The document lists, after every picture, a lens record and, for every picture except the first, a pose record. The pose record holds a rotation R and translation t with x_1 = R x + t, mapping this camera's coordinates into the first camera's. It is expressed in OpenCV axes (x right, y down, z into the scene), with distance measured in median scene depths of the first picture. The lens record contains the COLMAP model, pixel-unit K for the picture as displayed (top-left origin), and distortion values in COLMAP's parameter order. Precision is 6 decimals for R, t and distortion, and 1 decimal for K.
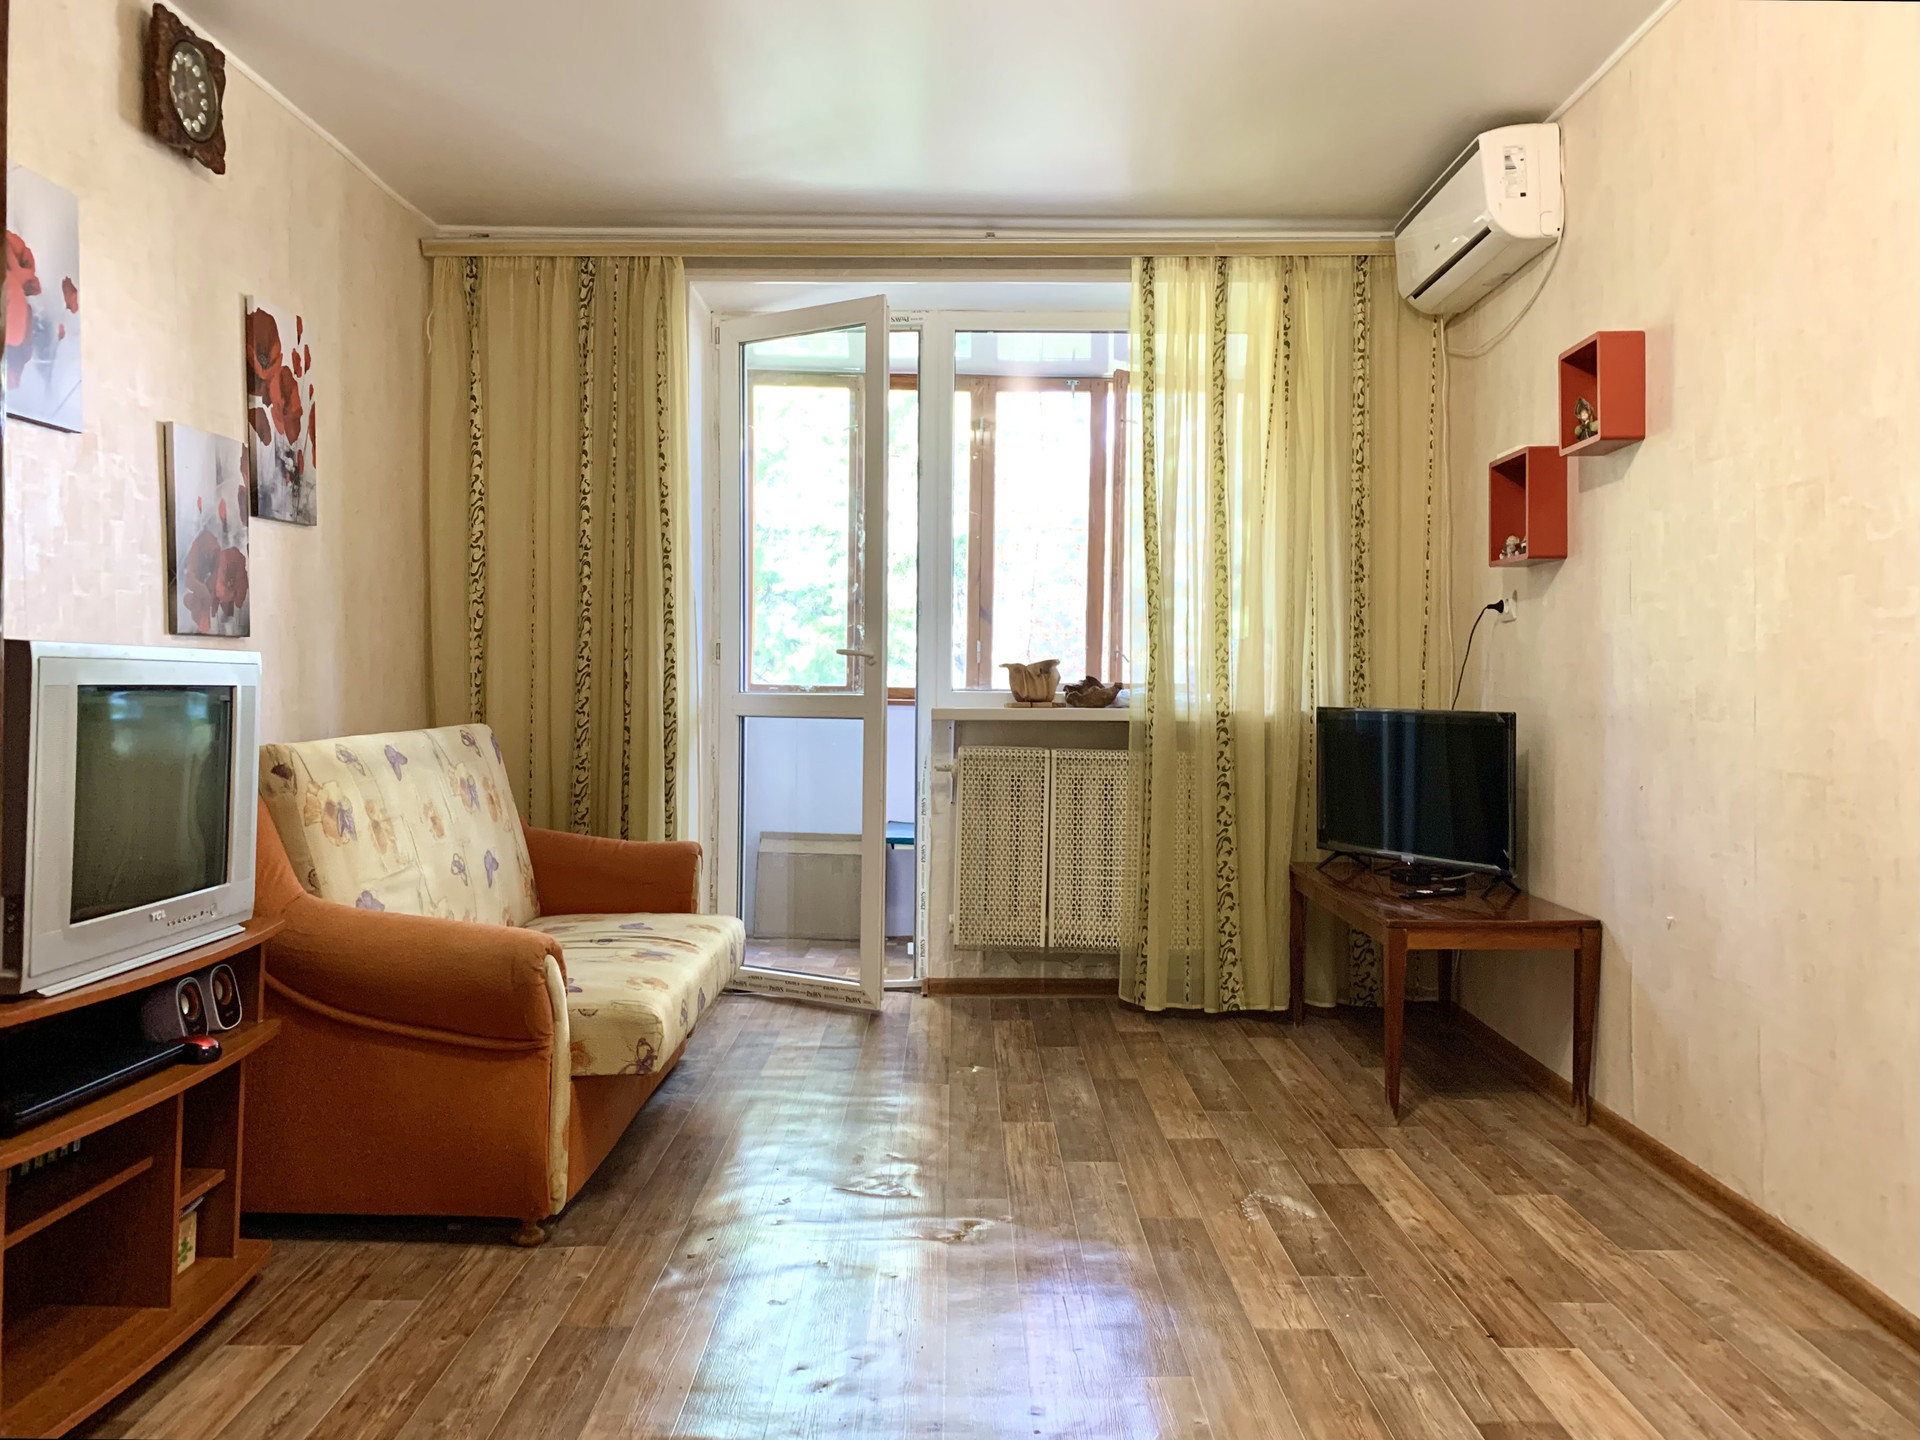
lens RADIAL K [[1499.9, 0, 948.2], [0, 1499.9, 675.8], [0, 0, 1]] dist [0.035277, -0.038890]
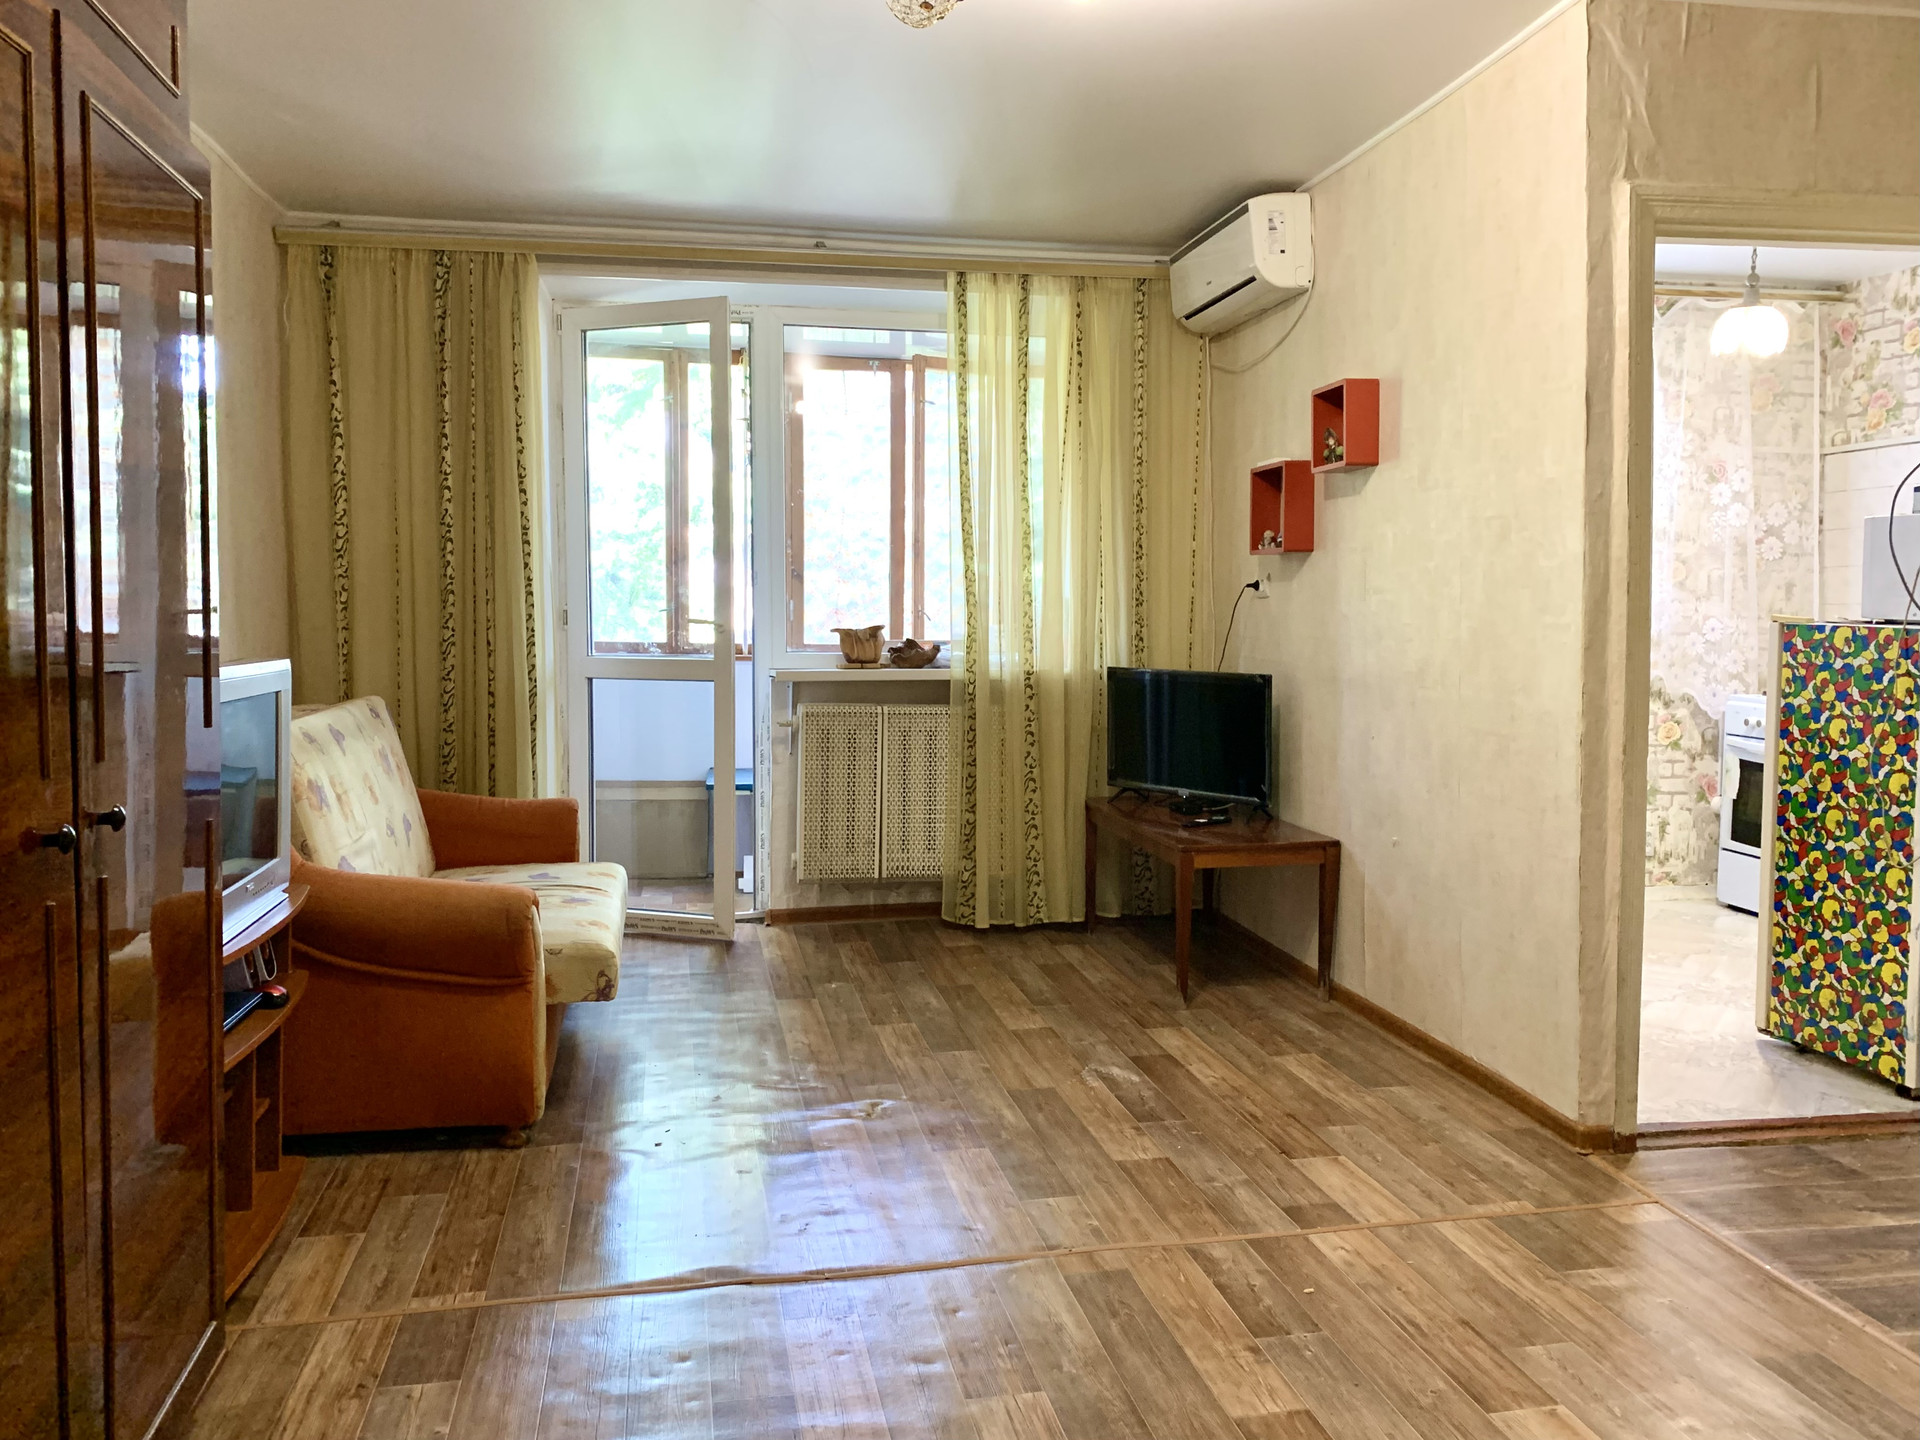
lens RADIAL K [[1499.9, 0, 960.0], [0, 1499.9, 670.4], [0, 0, 1]] dist [0.035277, -0.038890]
pose [[0.981477, -0.013731, 0.191086, -0.109792], [0.004610, 0.998832, 0.048098, -0.039161], [-0.191523, -0.046326, 0.980394, -0.157135]]
